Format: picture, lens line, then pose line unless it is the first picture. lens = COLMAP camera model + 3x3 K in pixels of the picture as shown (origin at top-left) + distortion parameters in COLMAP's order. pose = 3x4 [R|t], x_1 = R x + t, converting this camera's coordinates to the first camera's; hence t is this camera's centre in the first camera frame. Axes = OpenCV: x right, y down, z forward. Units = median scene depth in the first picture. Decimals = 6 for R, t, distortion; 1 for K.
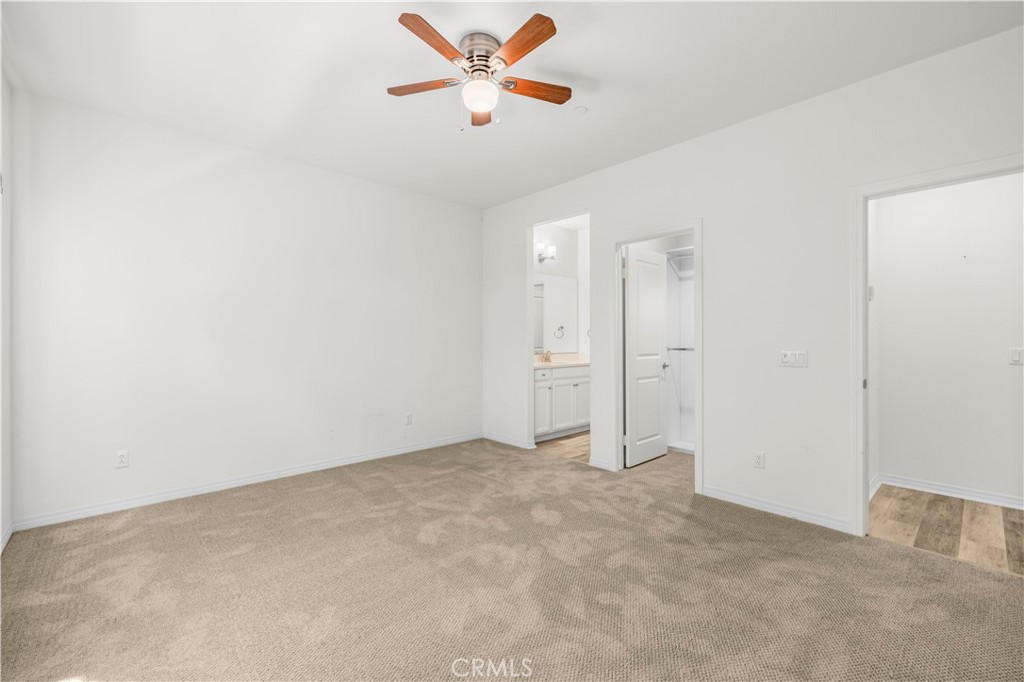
lens RADIAL K [[433.2, 0, 503.2], [0, 433.2, 333.1], [0, 0, 1]] dist [0.002039, 0.000172]
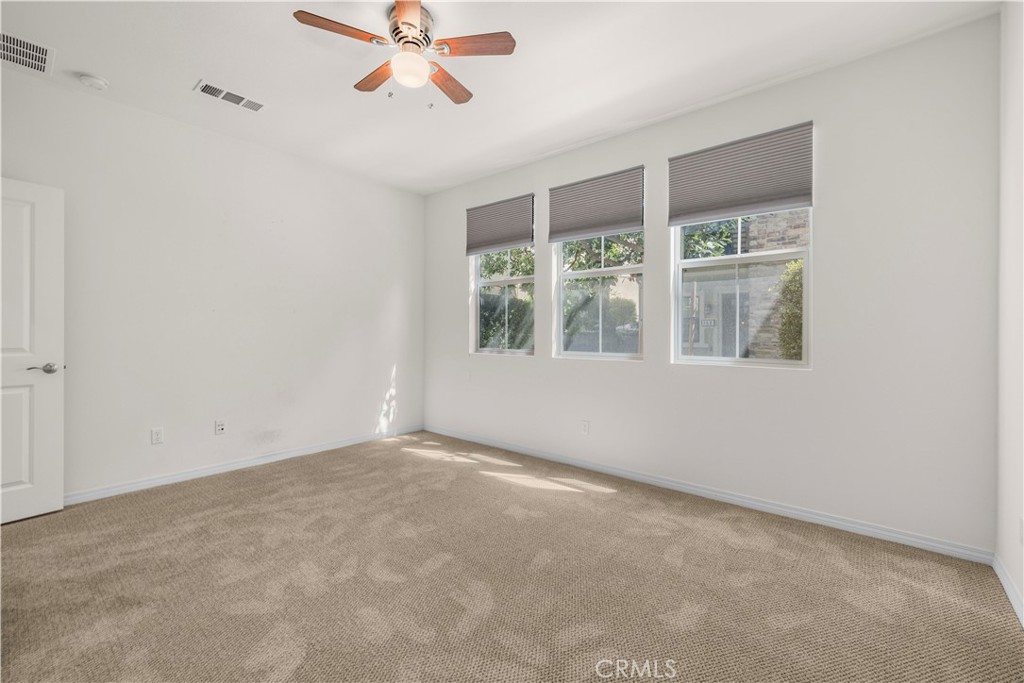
lens RADIAL K [[436.3, 0, 515.4], [0, 436.3, 342.7], [0, 0, 1]] dist [0.001788, -0.000230]
pose [[-0.989244, 0.000639, -0.146276, -0.128093], [-0.001614, 0.999882, 0.015284, 0.028778], [0.146268, 0.015356, -0.989126, 1.750025]]
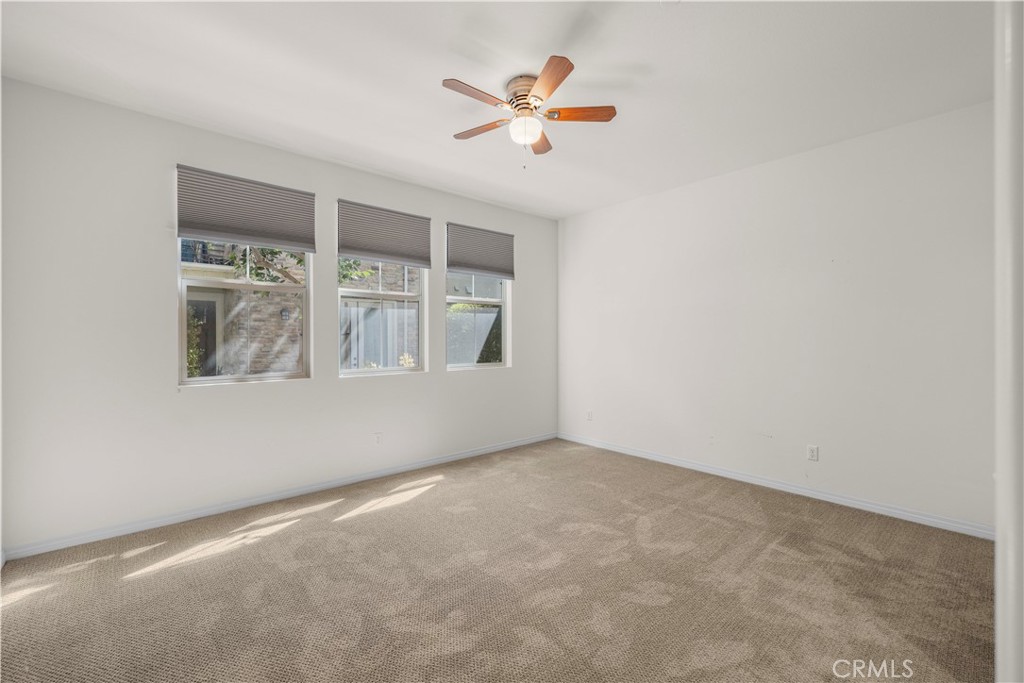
lens RADIAL K [[423.2, 0, 520.0], [0, 423.2, 338.7], [0, 0, 1]] dist [0.001377, -0.000049]
pose [[-0.001984, 0.000781, -0.999998, 0.906418], [0.014259, 0.999898, 0.000753, -0.014728], [0.999896, -0.014258, -0.001995, 0.870662]]
